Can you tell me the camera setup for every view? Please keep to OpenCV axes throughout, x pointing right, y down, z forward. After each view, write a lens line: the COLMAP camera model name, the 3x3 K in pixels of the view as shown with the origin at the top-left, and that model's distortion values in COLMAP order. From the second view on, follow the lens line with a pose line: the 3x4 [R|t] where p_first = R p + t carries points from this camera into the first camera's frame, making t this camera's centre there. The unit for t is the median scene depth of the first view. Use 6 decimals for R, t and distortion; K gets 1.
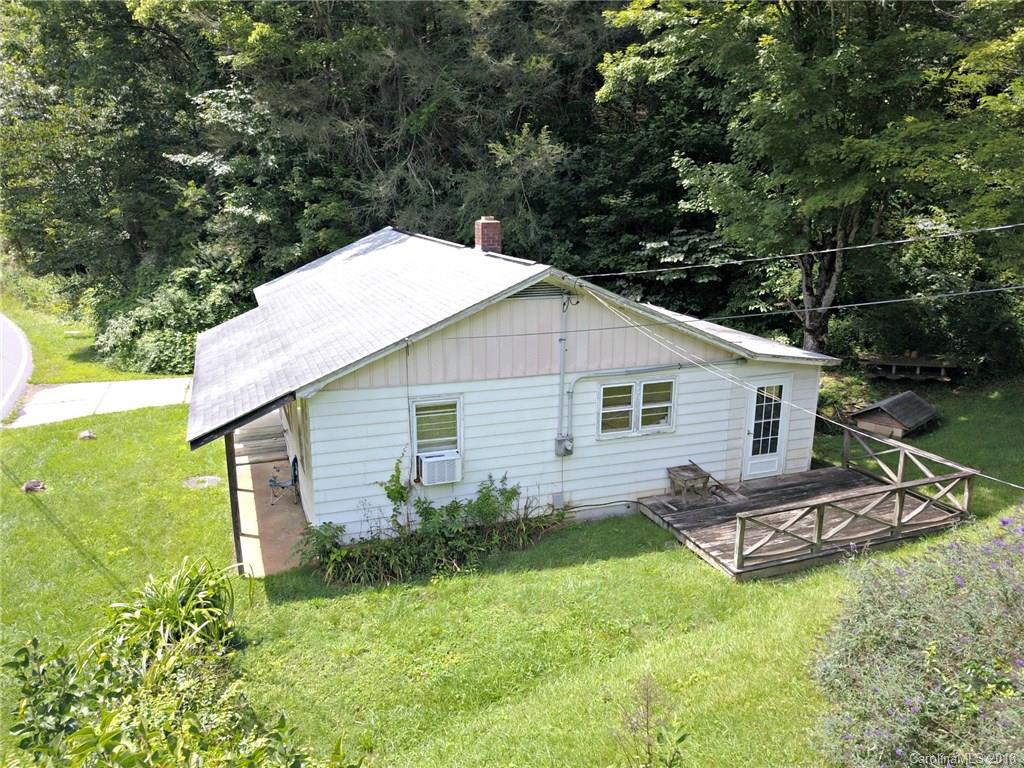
lens RADIAL K [[775.8, 0, 512.0], [0, 775.8, 384.0], [0, 0, 1]] dist [-0.000775, -0.059348]
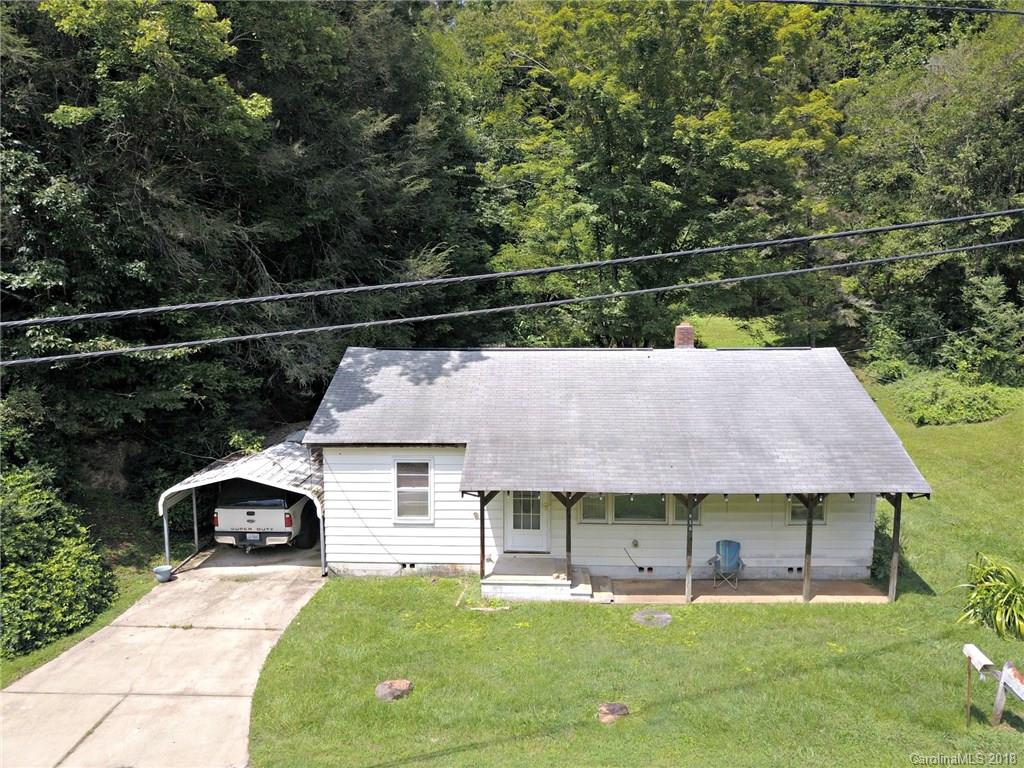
lens RADIAL K [[770.7, 0, 512.0], [0, 770.7, 384.0], [0, 0, 1]] dist [-0.008273, -0.000264]
pose [[0.410271, -0.116443, 0.904499, -1.485406], [0.227655, 0.973492, 0.022063, -0.243116], [-0.883092, 0.196862, 0.425904, 0.841887]]
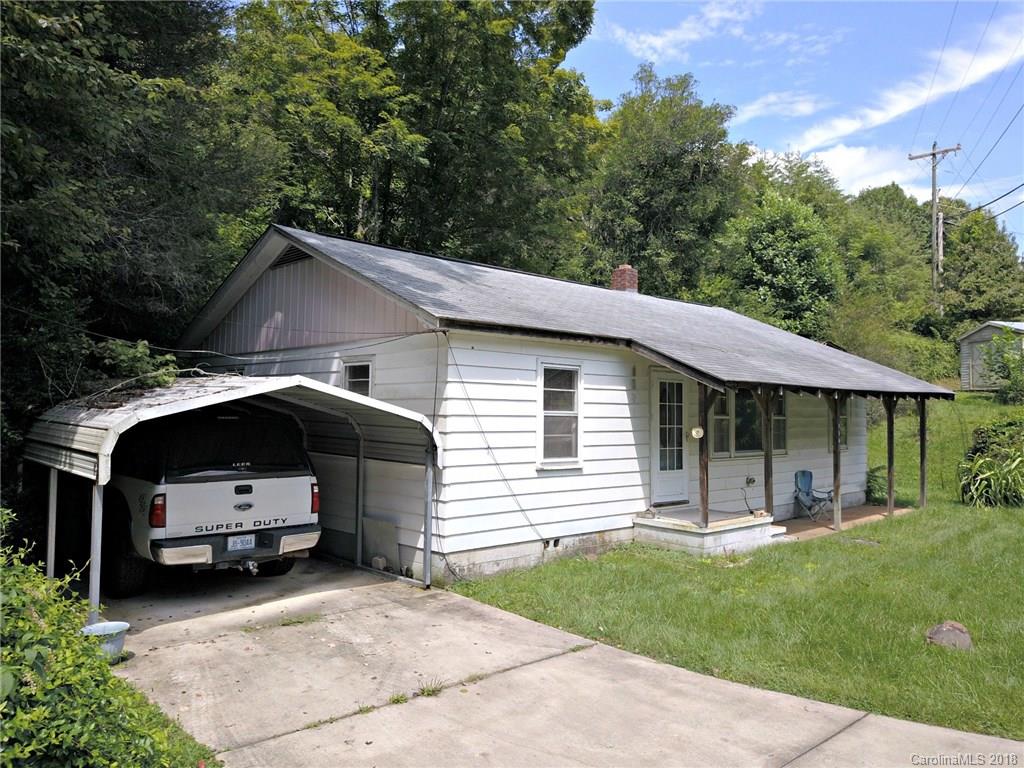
lens RADIAL K [[775.8, 0, 512.0], [0, 775.8, 384.0], [0, 0, 1]] dist [-0.000775, -0.059348]
pose [[-0.355165, 0.024639, 0.934479, -1.155651], [0.219282, 0.973956, 0.057662, -0.170709], [-0.908720, 0.225394, -0.351318, 1.843306]]
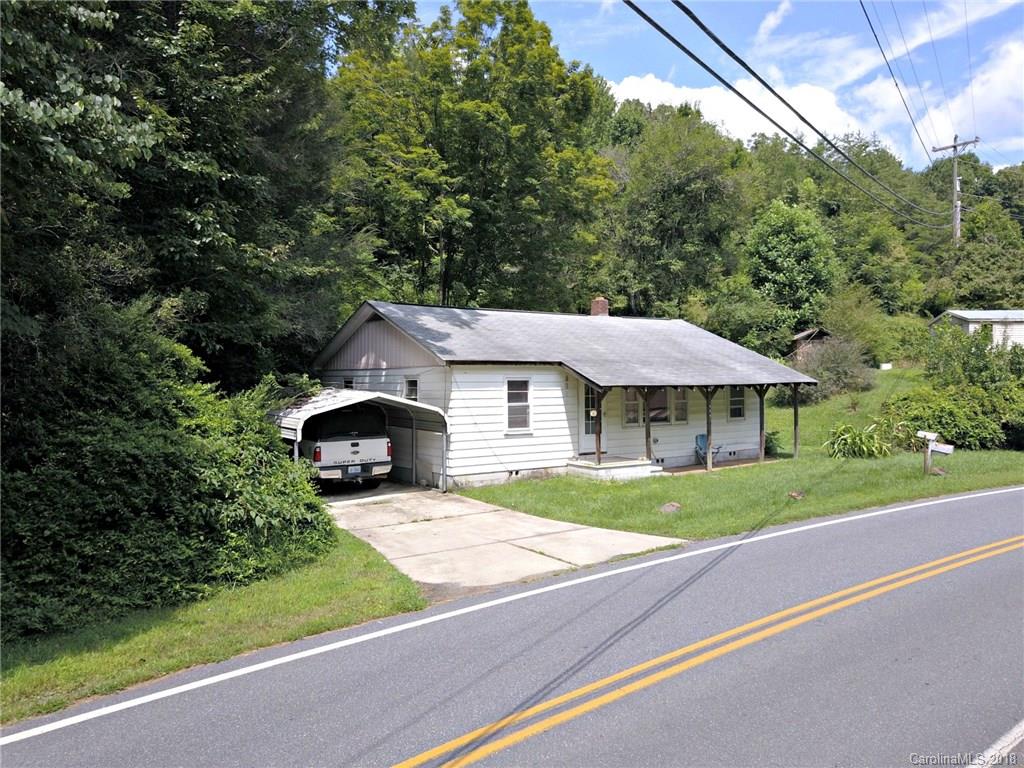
lens RADIAL K [[771.7, 0, 526.1], [0, 771.7, 383.3], [0, 0, 1]] dist [0.009225, 0.000091]
pose [[-0.248333, -0.007961, 0.968642, -1.837189], [0.244347, 0.967115, 0.070592, -0.221953], [-0.937350, 0.254215, -0.238221, 1.853101]]
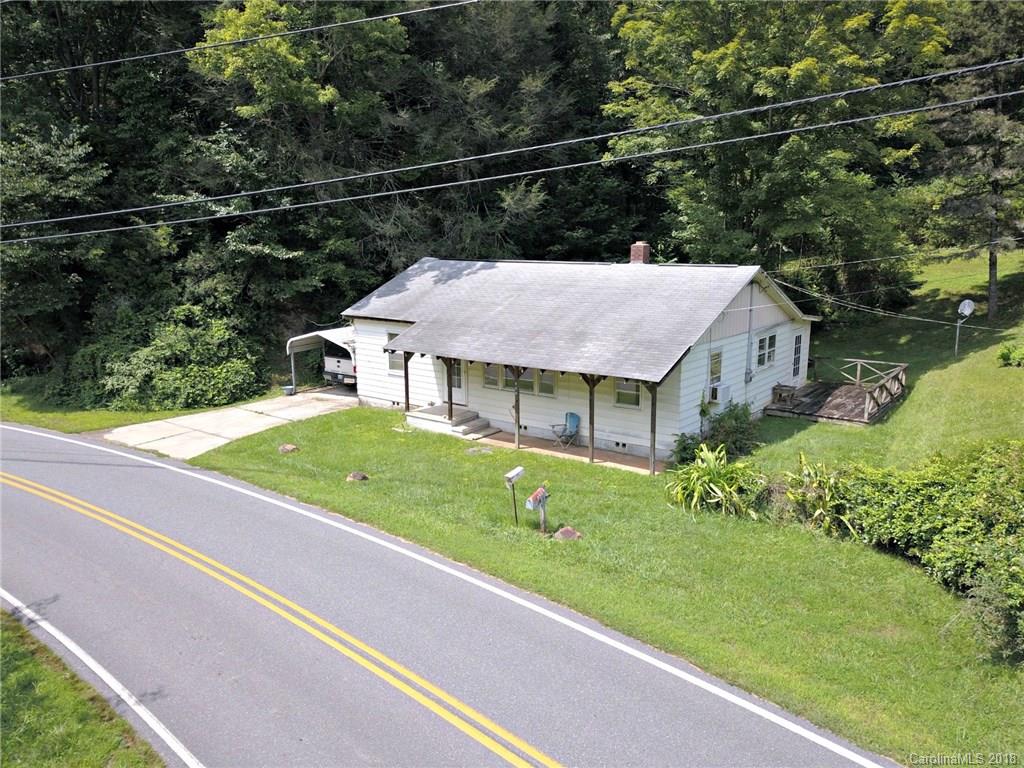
lens RADIAL K [[775.8, 0, 512.0], [0, 775.8, 384.0], [0, 0, 1]] dist [-0.000775, -0.059348]
pose [[0.859297, -0.114797, 0.498427, -1.144140], [0.137200, 0.990508, -0.008402, 0.039806], [-0.492731, 0.075604, 0.866891, -0.174146]]
